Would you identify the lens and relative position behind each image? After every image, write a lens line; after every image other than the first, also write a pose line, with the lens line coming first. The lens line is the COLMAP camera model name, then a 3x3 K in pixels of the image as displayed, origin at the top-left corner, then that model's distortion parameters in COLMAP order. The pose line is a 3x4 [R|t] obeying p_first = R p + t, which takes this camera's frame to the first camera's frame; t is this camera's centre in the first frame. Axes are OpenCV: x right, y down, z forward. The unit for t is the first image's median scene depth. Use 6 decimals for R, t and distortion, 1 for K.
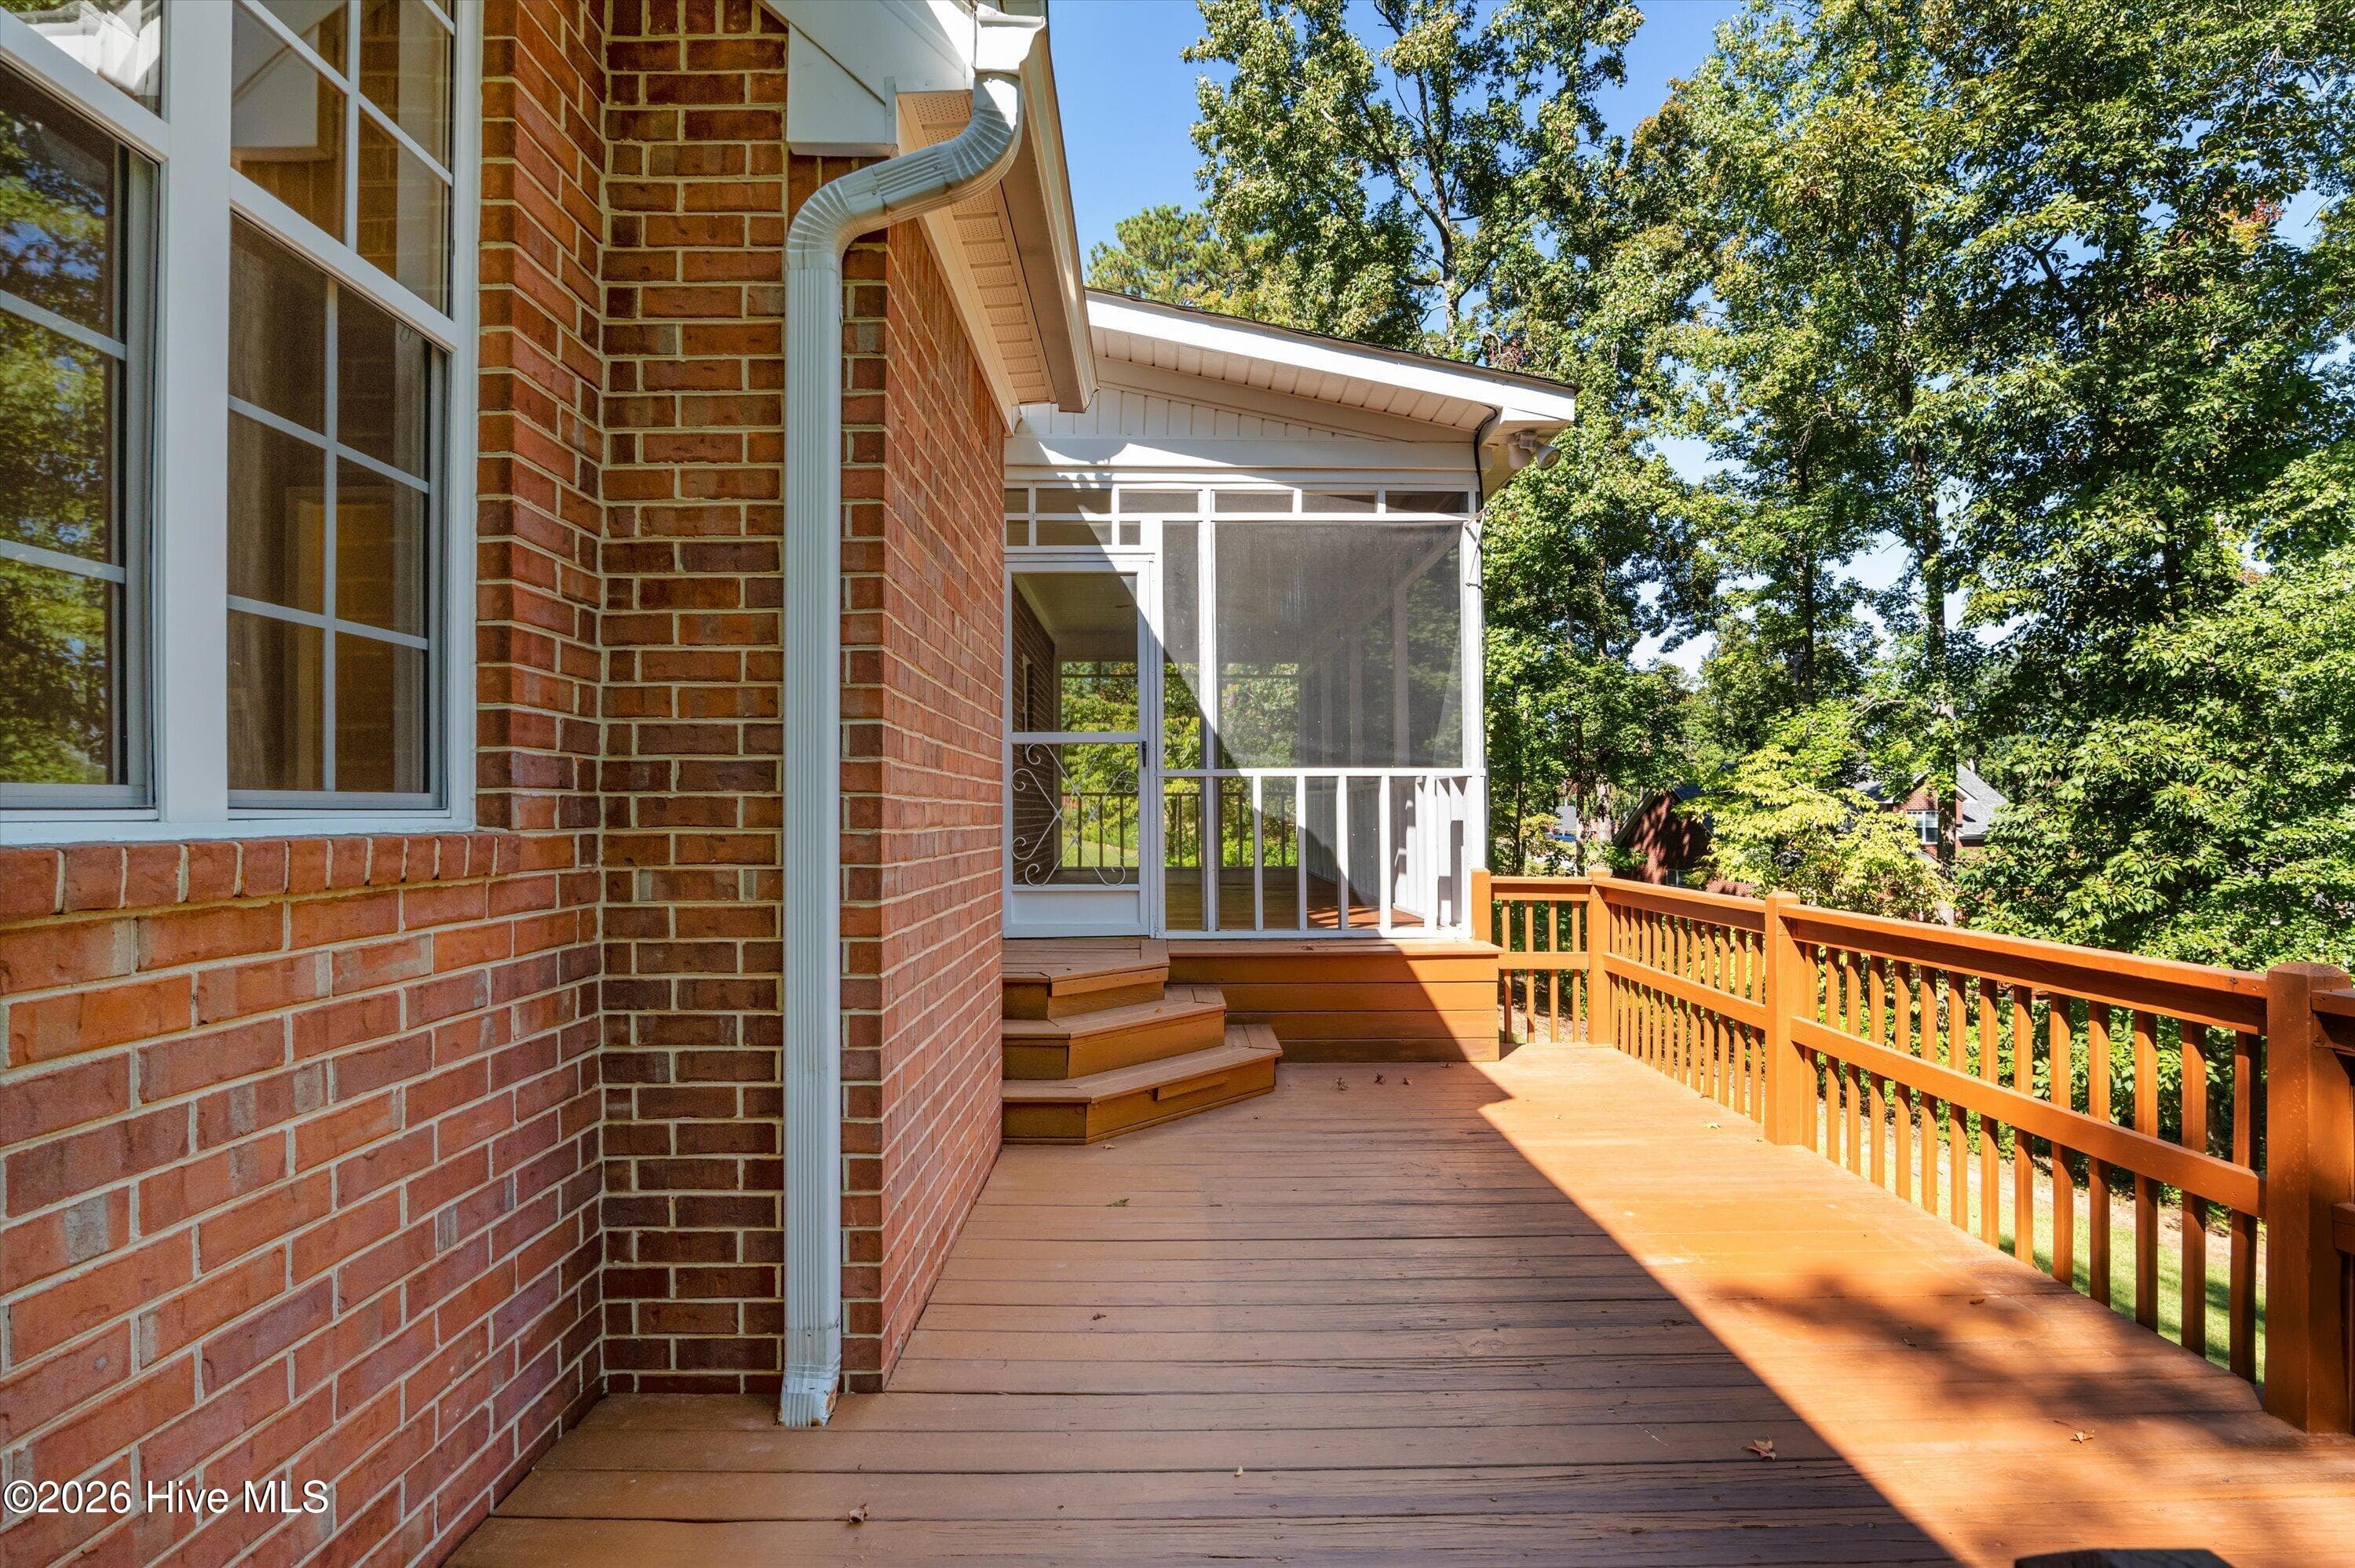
lens RADIAL K [[1098.9, 0, 1186.2], [0, 1098.9, 801.9], [0, 0, 1]] dist [-0.001778, 0.000630]
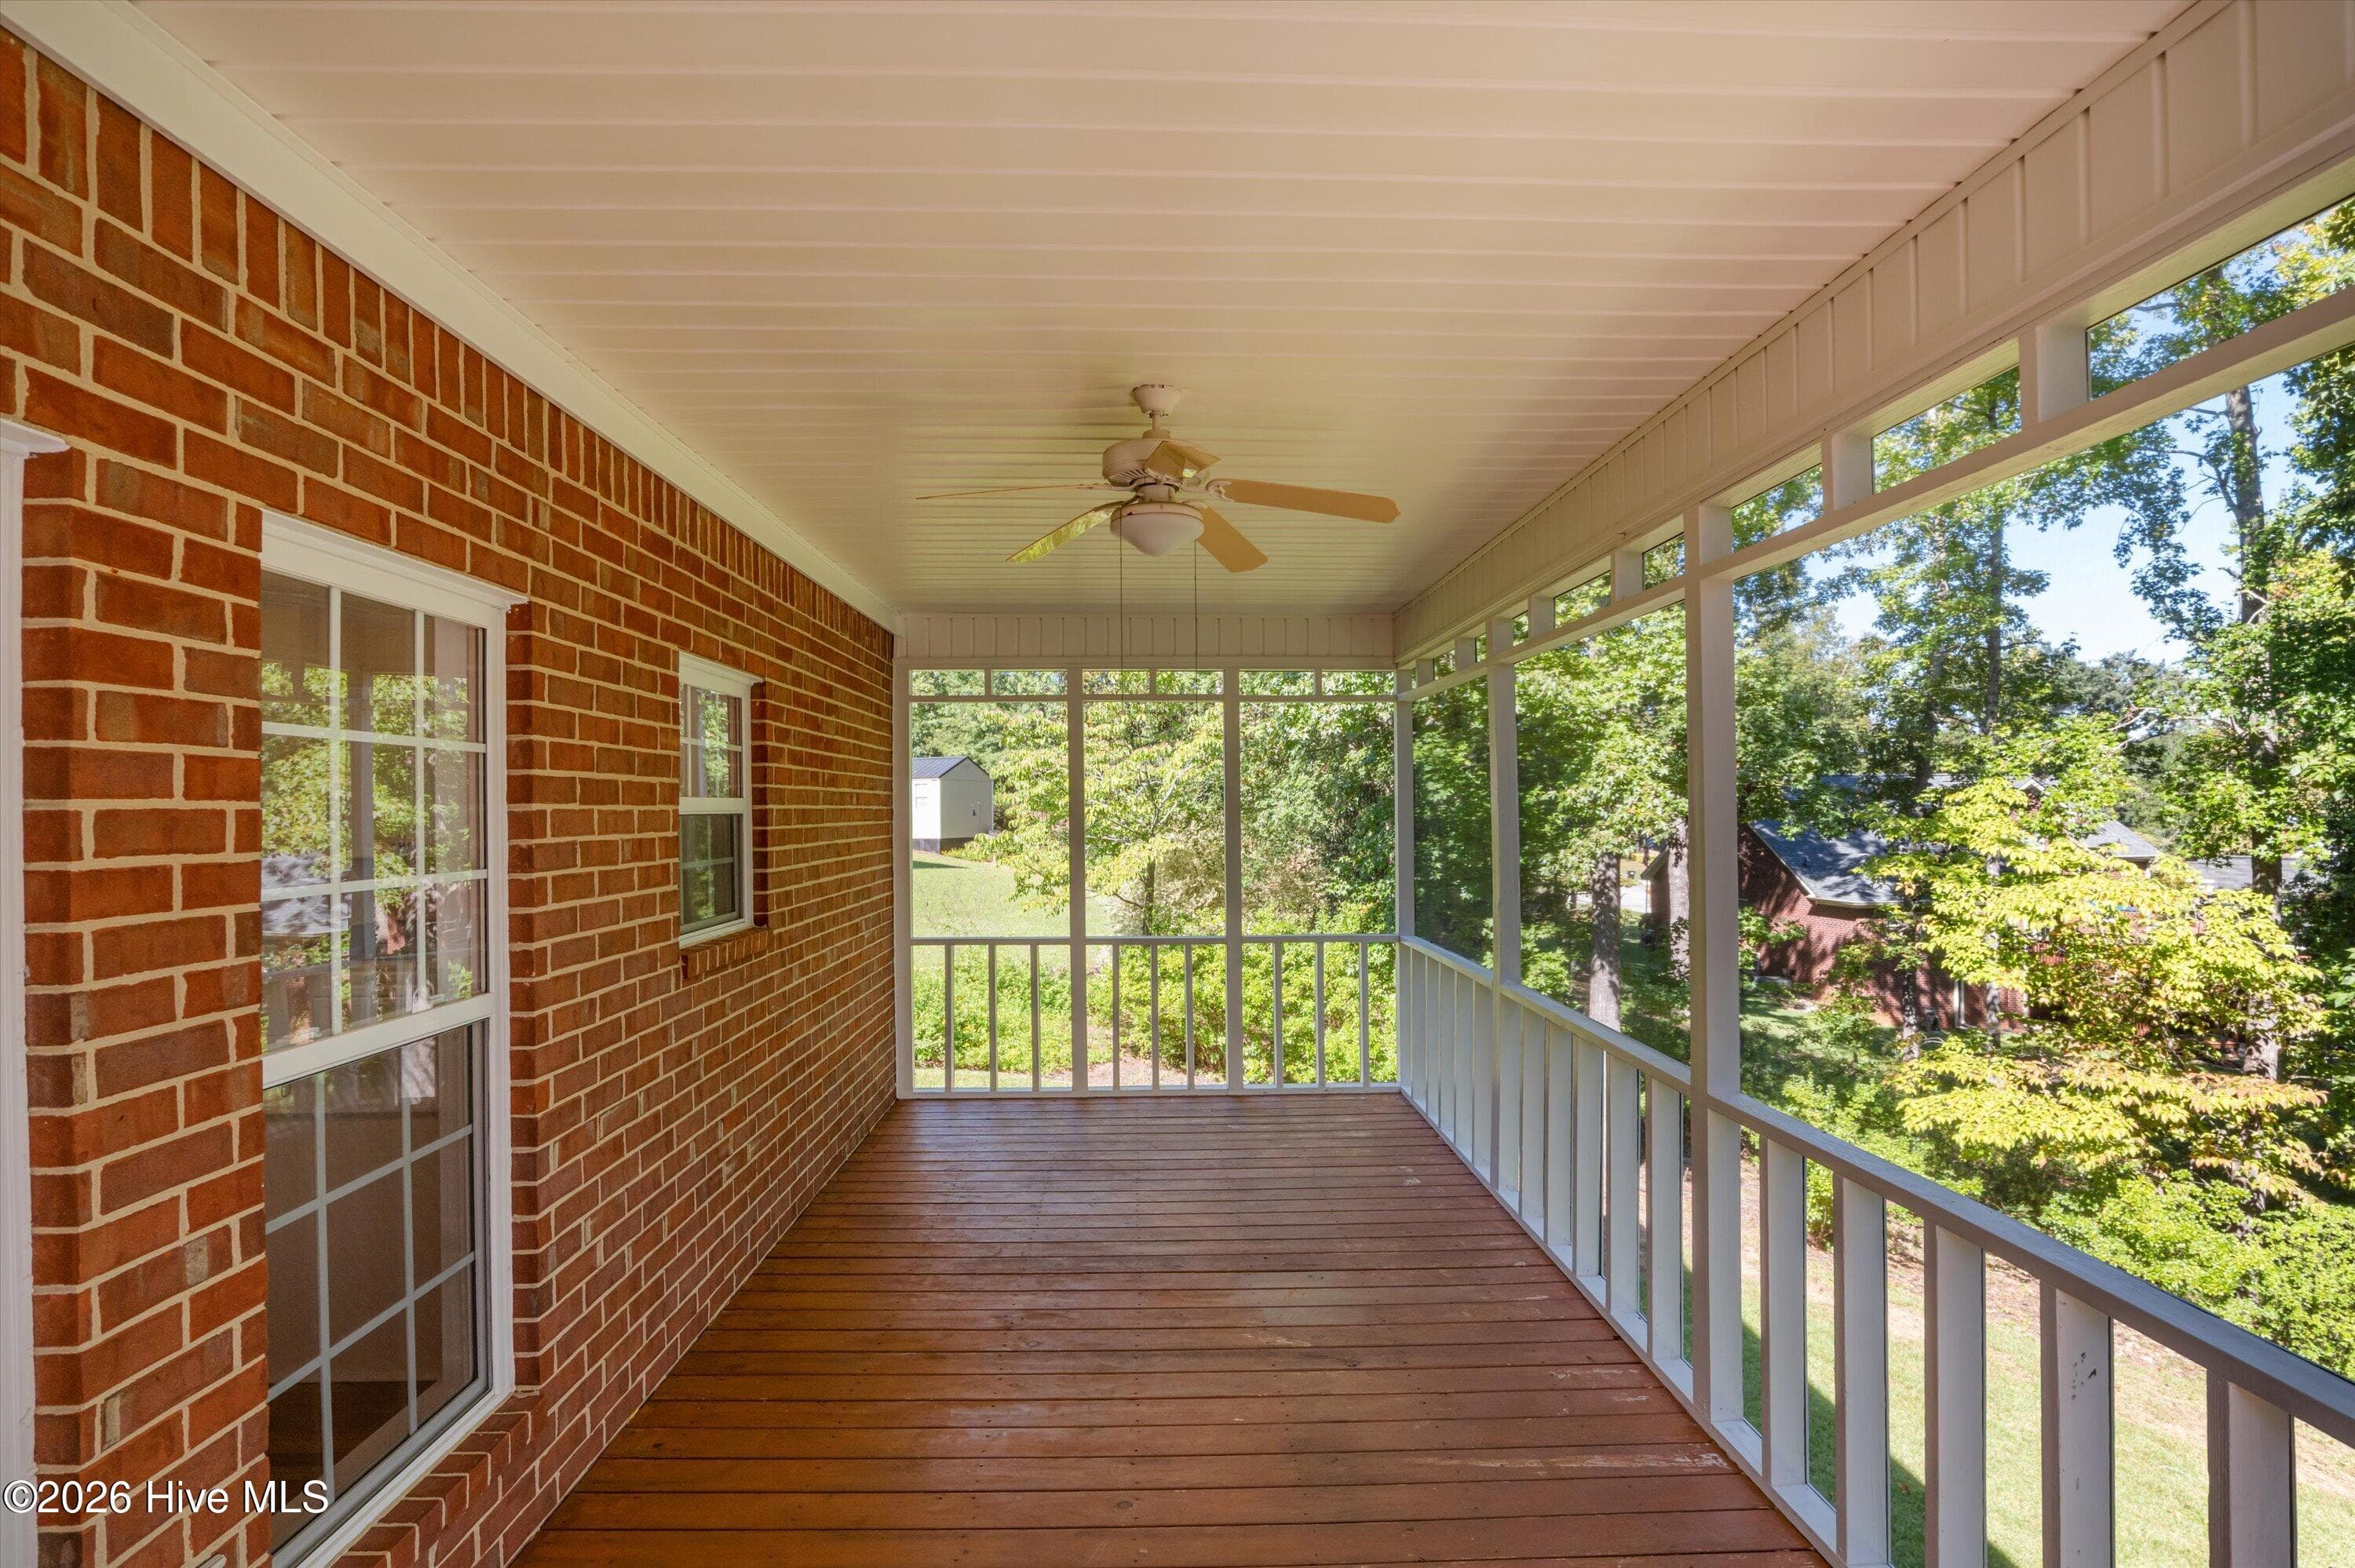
lens RADIAL K [[1089.8, 0, 1176.2], [0, 1089.8, 794.2], [0, 0, 1]] dist [-0.013785, 0.000290]
pose [[0.999900, -0.006436, 0.012570, 0.000445], [0.006486, 0.999971, -0.003940, -0.065807], [-0.012544, 0.004021, 0.999913, 0.487831]]
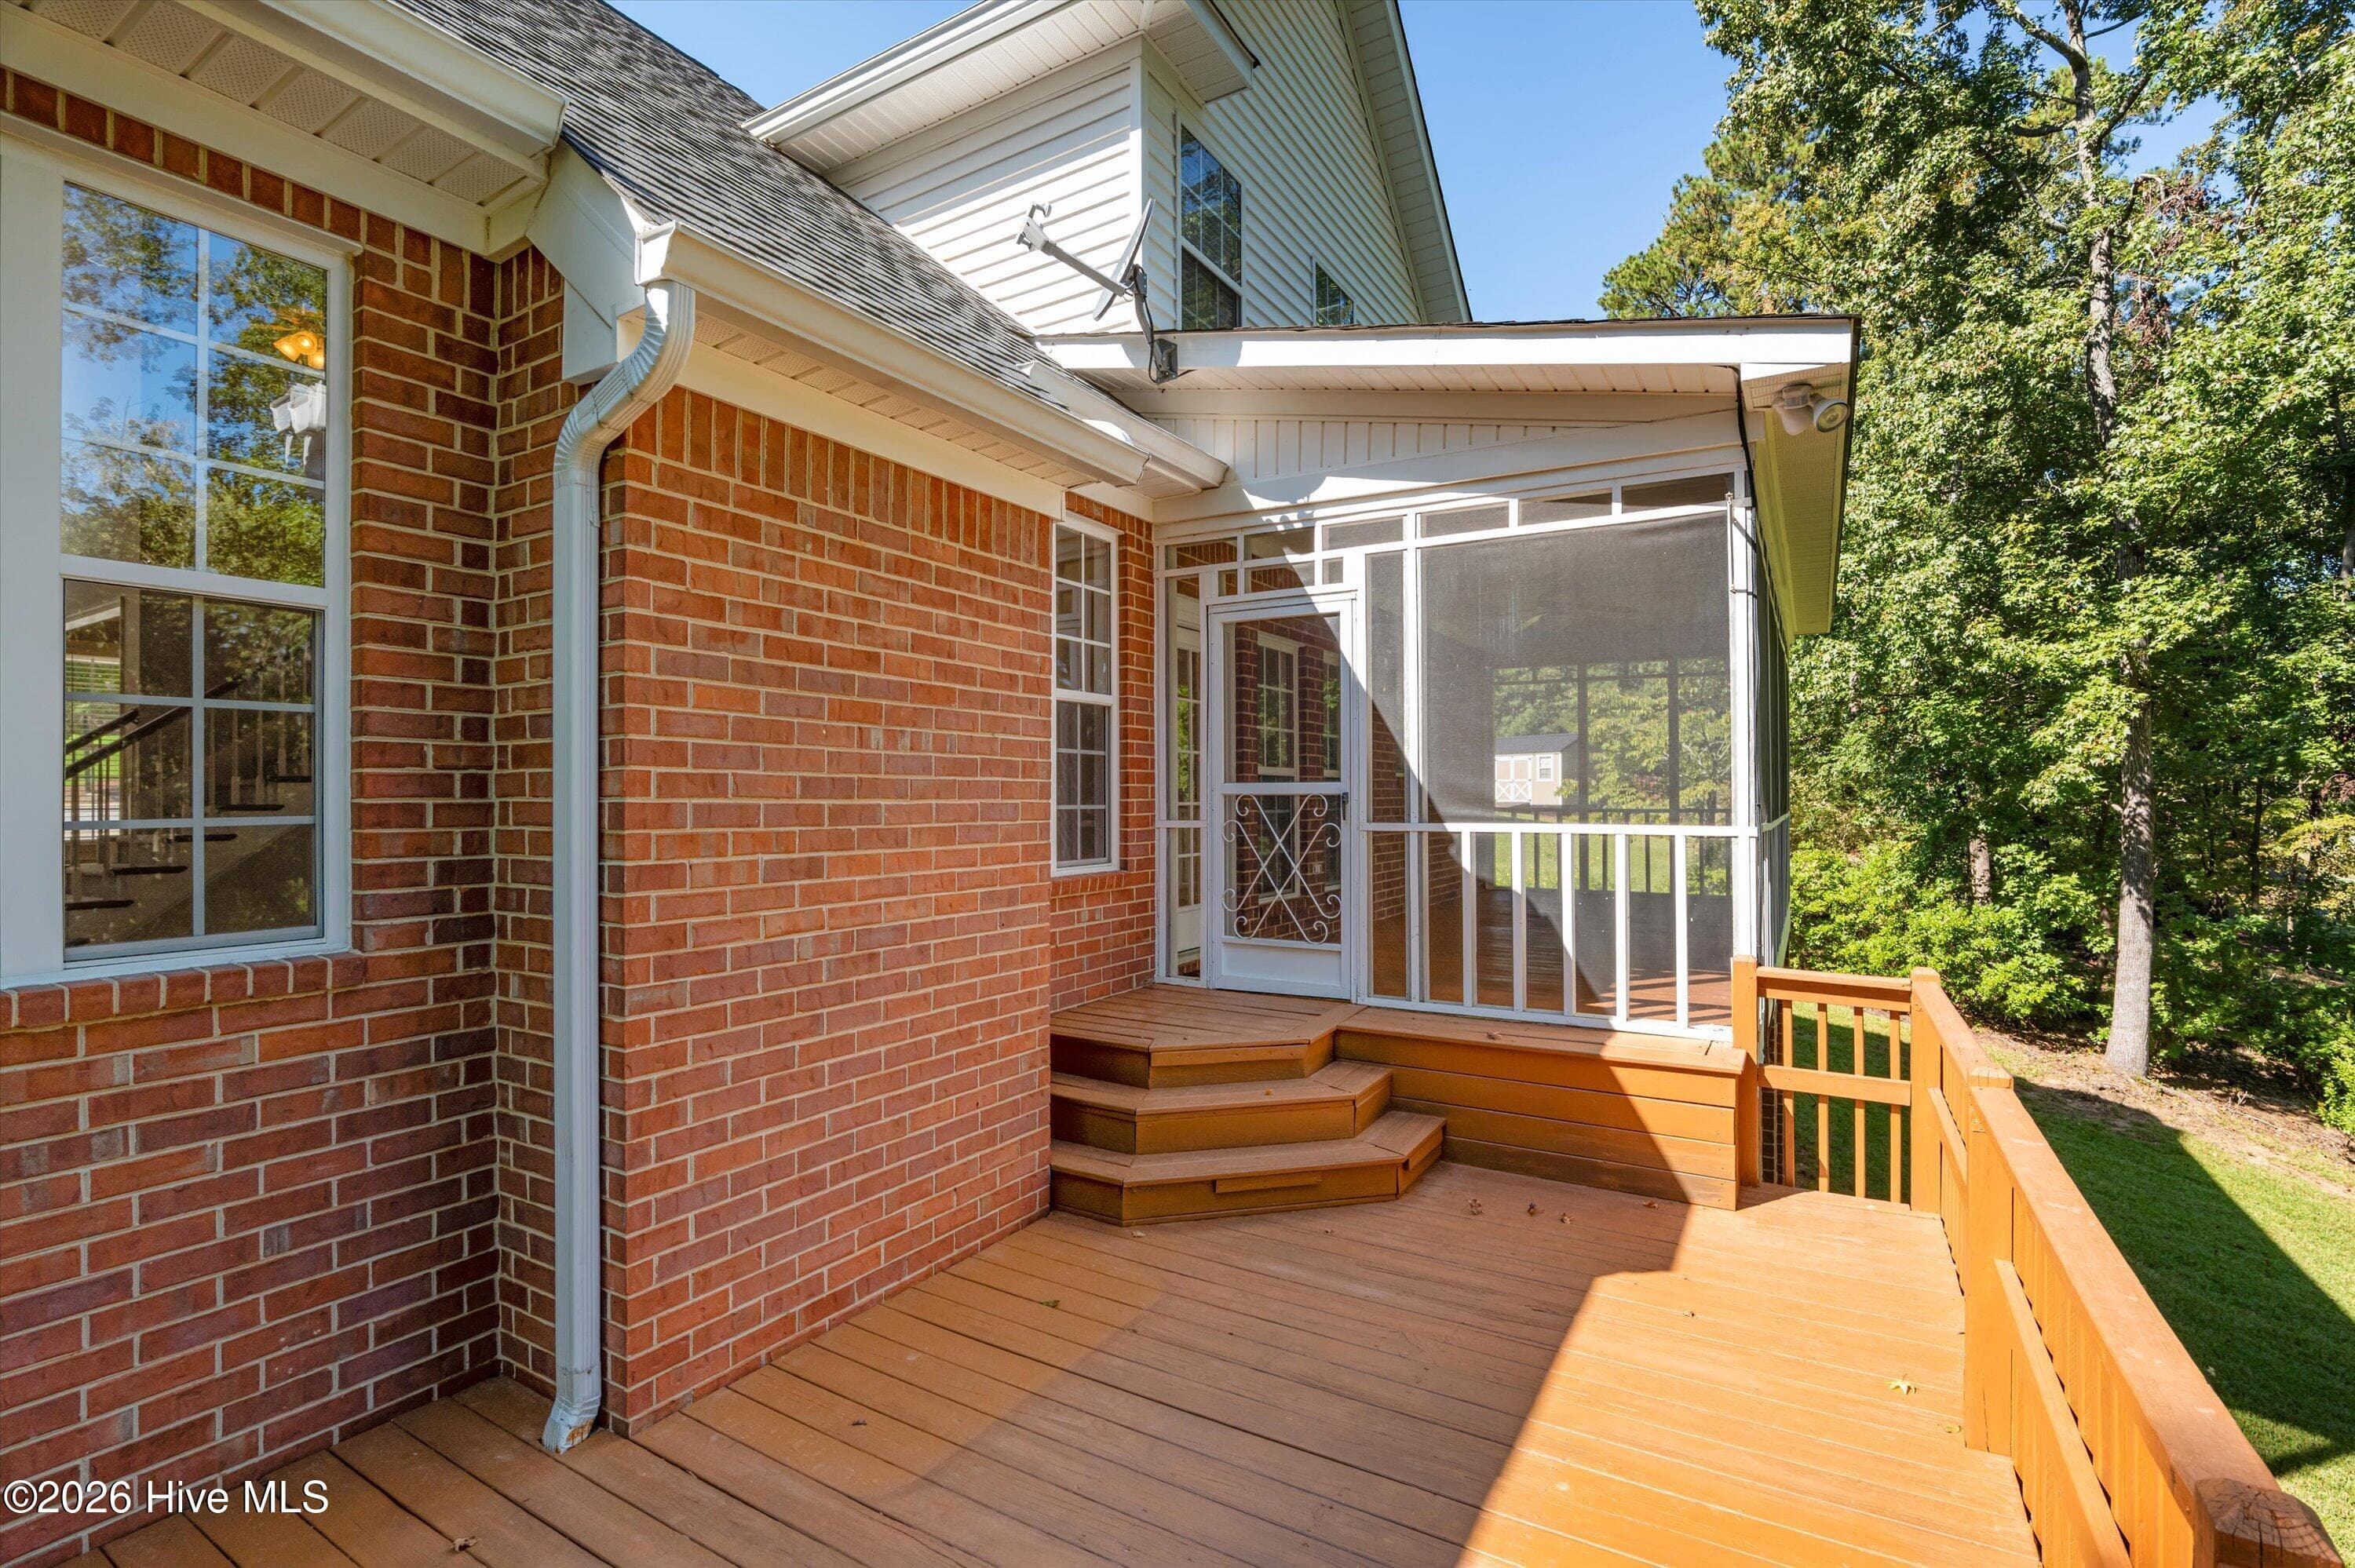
lens RADIAL K [[1089.8, 0, 1176.2], [0, 1089.8, 794.2], [0, 0, 1]] dist [-0.013785, 0.000290]
pose [[0.850717, 0.002380, -0.525618, 0.138383], [0.002611, 0.999958, 0.008754, -0.026196], [0.525617, -0.008820, 0.850675, 0.056720]]
